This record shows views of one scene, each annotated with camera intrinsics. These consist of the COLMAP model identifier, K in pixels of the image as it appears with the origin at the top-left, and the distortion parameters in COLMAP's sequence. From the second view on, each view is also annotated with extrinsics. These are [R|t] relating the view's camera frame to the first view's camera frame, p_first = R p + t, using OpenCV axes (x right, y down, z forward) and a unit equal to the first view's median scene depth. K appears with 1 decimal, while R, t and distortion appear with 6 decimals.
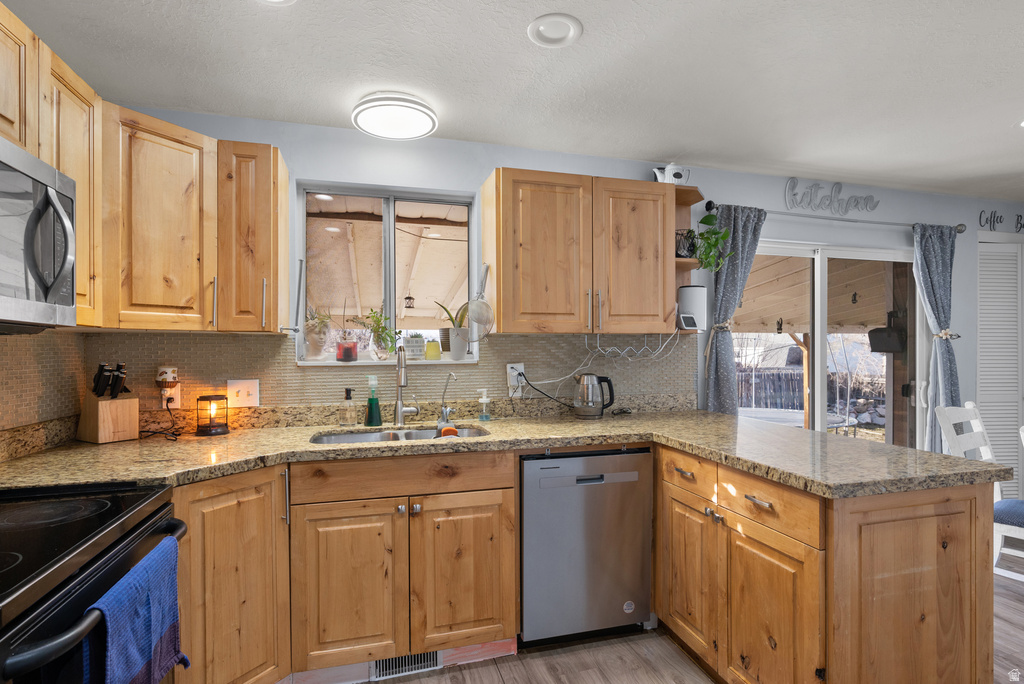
lens RADIAL K [[522.4, 0, 524.0], [0, 522.4, 346.5], [0, 0, 1]] dist [0.000707, 0.000349]
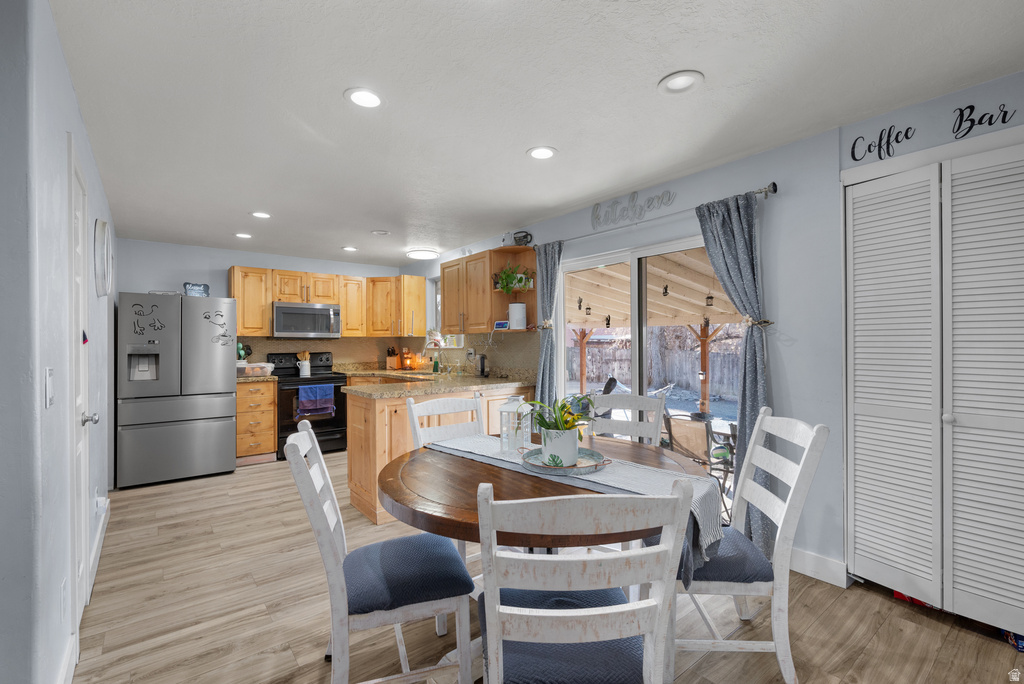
lens RADIAL K [[475.7, 0, 523.3], [0, 475.7, 337.1], [0, 0, 1]] dist [0.002518, -0.000128]
pose [[0.367423, -0.011846, -0.929979, 2.013401], [0.012417, 0.999892, -0.007831, 0.005252], [0.929971, -0.008671, 0.367530, 0.550094]]
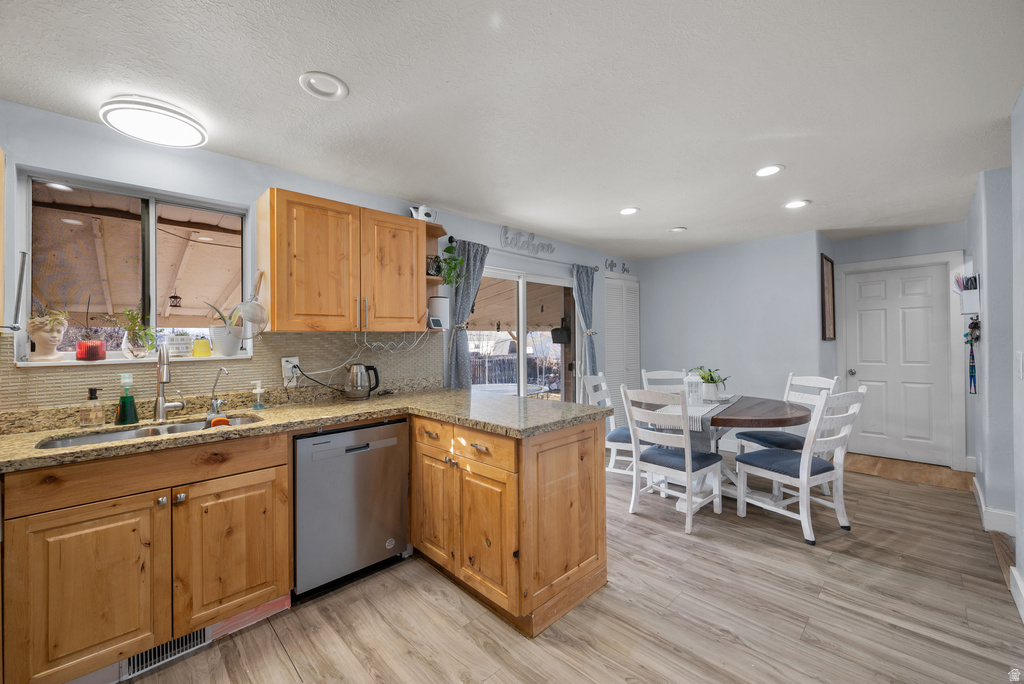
lens RADIAL K [[404.5, 0, 517.8], [0, 404.5, 333.3], [0, 0, 1]] dist [-0.001809, 0.000391]
pose [[0.885042, -0.002173, 0.465505, 0.013943], [0.011464, 0.999788, -0.017129, 0.000175], [-0.465369, 0.020496, 0.884879, -0.035428]]
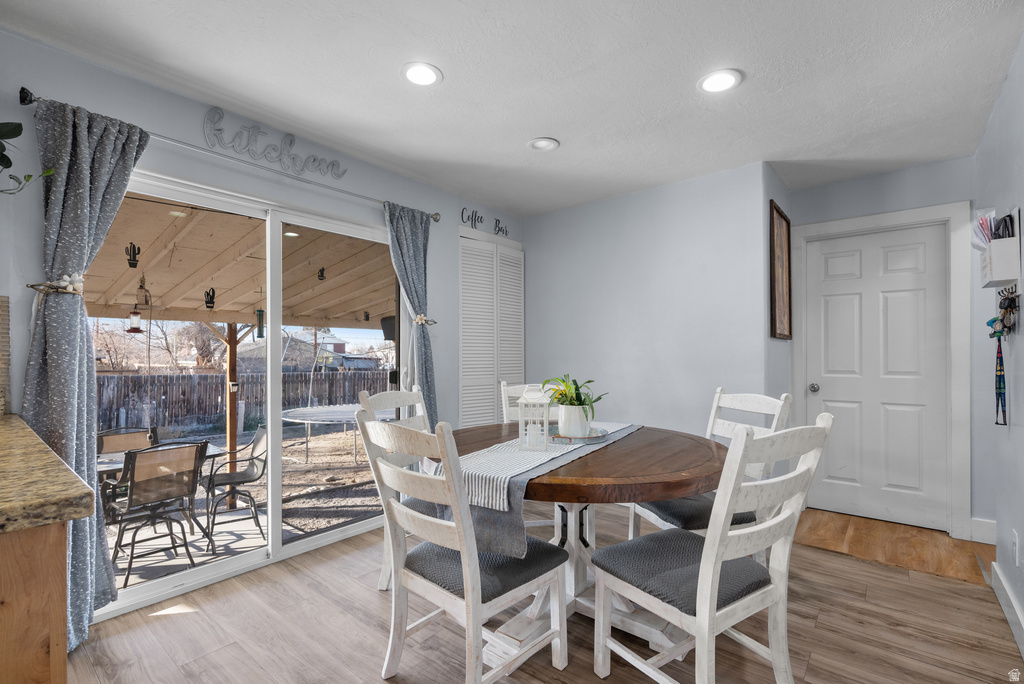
lens RADIAL K [[475.7, 0, 523.3], [0, 475.7, 337.1], [0, 0, 1]] dist [0.002518, -0.000128]
pose [[0.816280, 0.018355, 0.577365, 0.643132], [-0.003320, 0.999628, -0.027085, 0.050626], [-0.577647, 0.020192, 0.816037, 0.208904]]
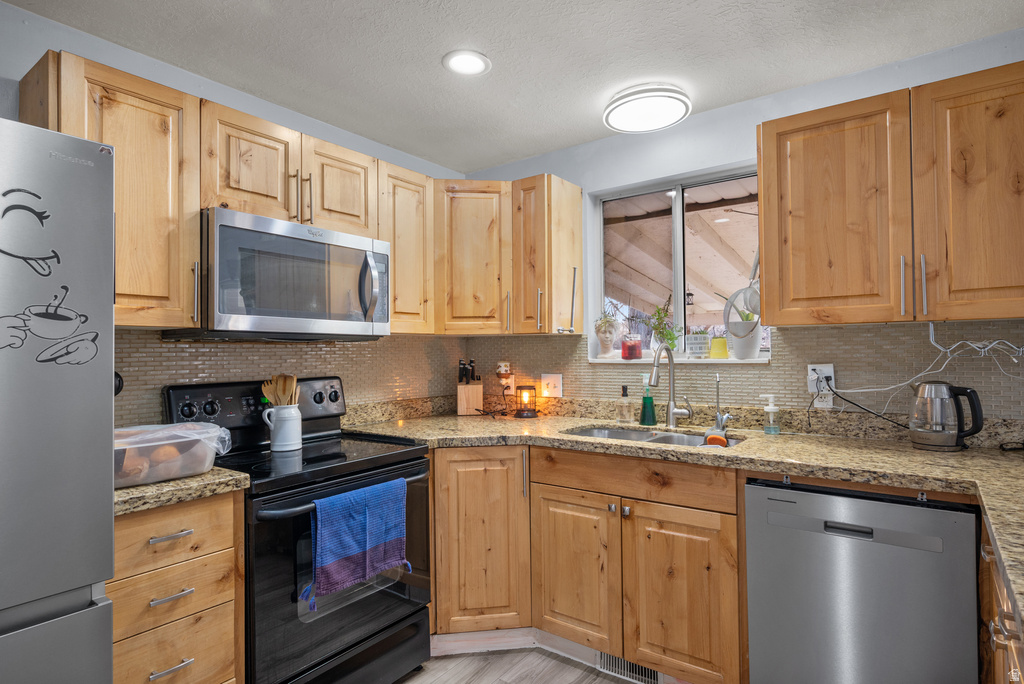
lens RADIAL K [[560.4, 0, 518.1], [0, 560.4, 339.2], [0, 0, 1]] dist [0.000650, -0.000334]
pose [[0.604646, -0.018523, -0.796279, 0.409333], [0.013526, 0.999824, -0.012988, 0.000408], [0.796380, -0.002917, 0.604790, 0.166242]]
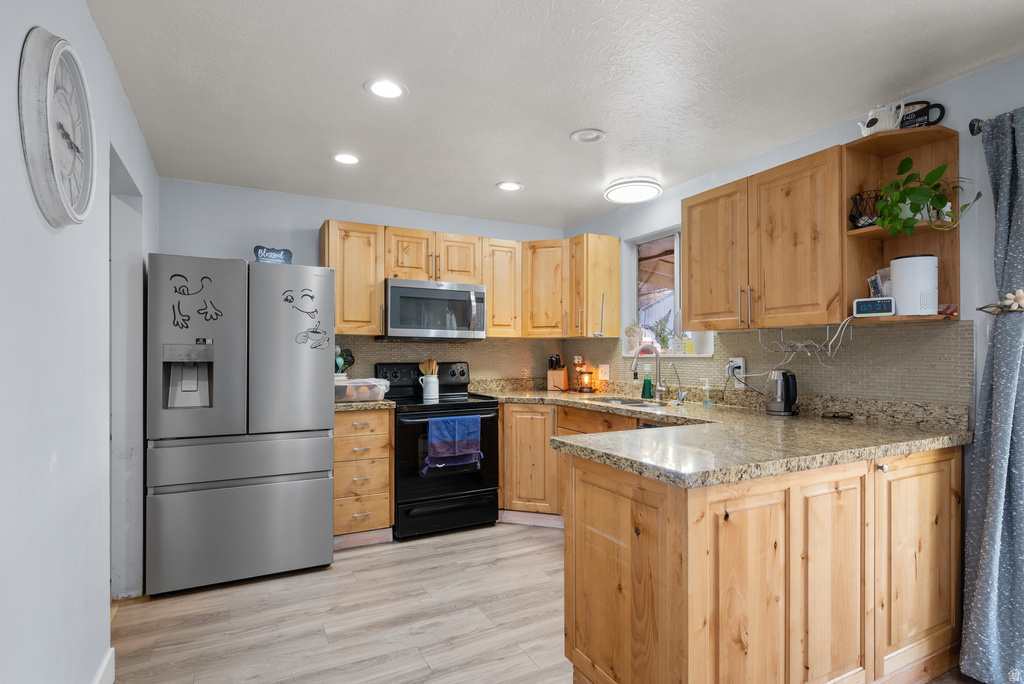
lens RADIAL K [[544.3, 0, 520.7], [0, 544.3, 347.2], [0, 0, 1]] dist [0.002301, 0.000351]
pose [[0.191843, -0.008420, -0.981390, 1.139688], [0.006135, 0.999954, -0.007380, 0.017587], [0.981407, -0.004605, 0.191886, 0.363333]]
